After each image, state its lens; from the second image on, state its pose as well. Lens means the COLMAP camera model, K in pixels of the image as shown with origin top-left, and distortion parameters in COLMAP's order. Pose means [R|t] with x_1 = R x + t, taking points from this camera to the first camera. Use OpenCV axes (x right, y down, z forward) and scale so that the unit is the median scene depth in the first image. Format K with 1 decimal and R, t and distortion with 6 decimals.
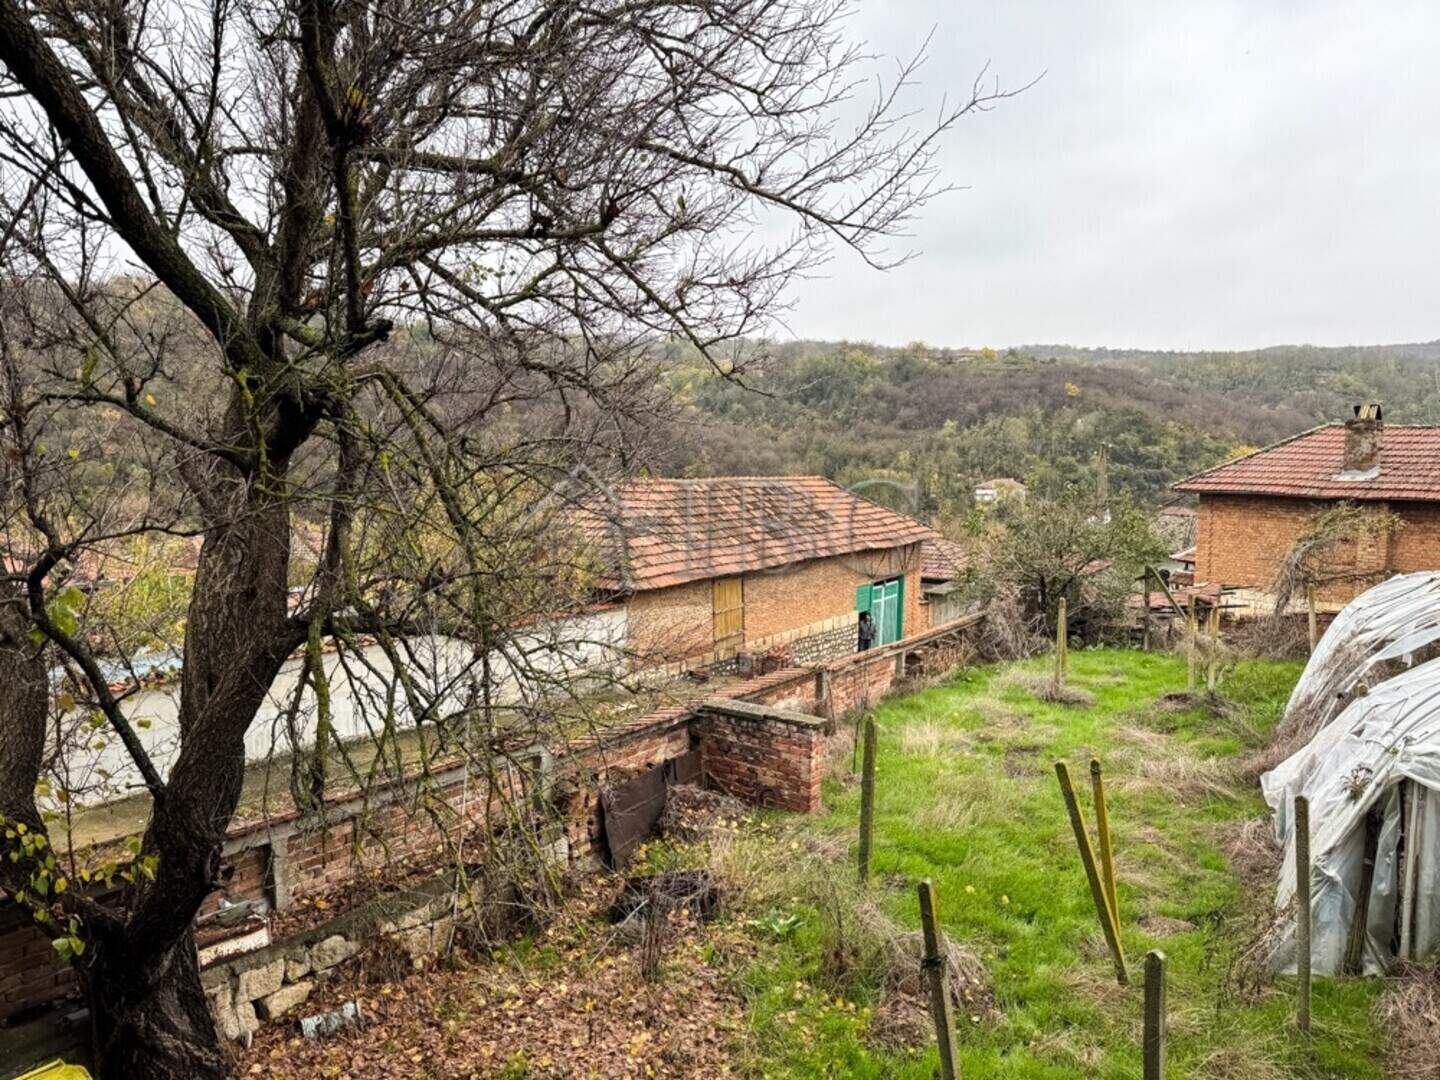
lens RADIAL K [[1006.5, 0, 726.8], [0, 1006.5, 526.3], [0, 0, 1]] dist [0.066064, -0.004969]
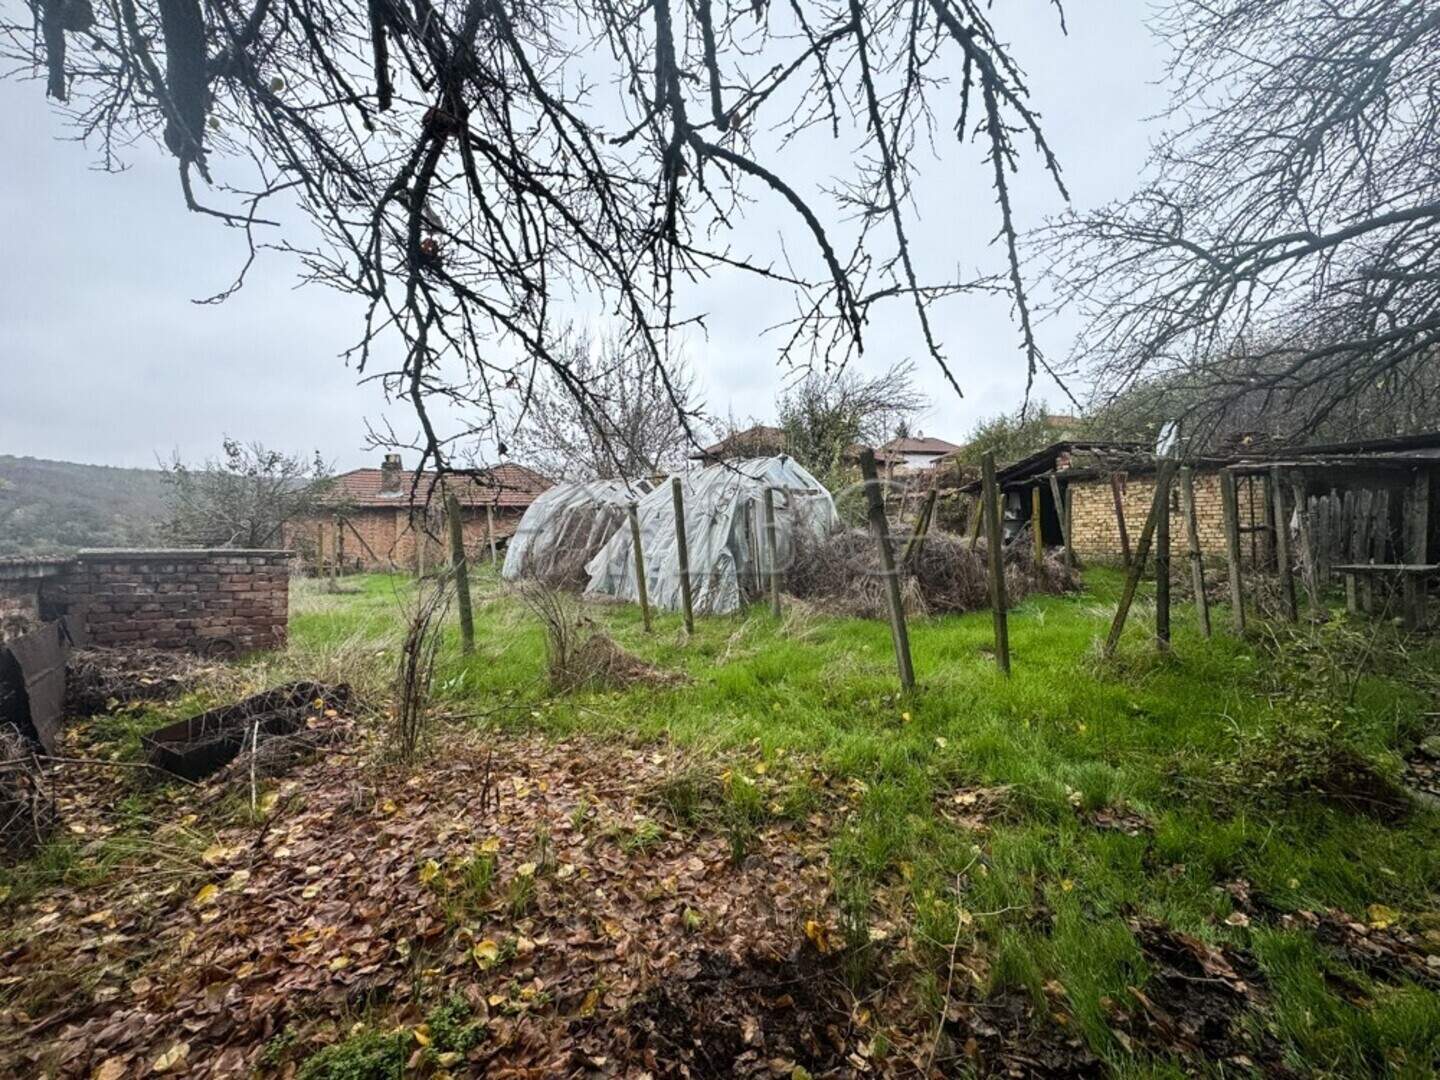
lens RADIAL K [[571.7, 0, 715.1], [0, 571.7, 546.8], [0, 0, 1]] dist [-0.001412, 0.000051]
pose [[0.331156, -0.016671, 0.943429, -0.117282], [0.079821, 0.996755, -0.010405, 0.096012], [-0.940194, 0.078751, 0.331412, 0.195301]]
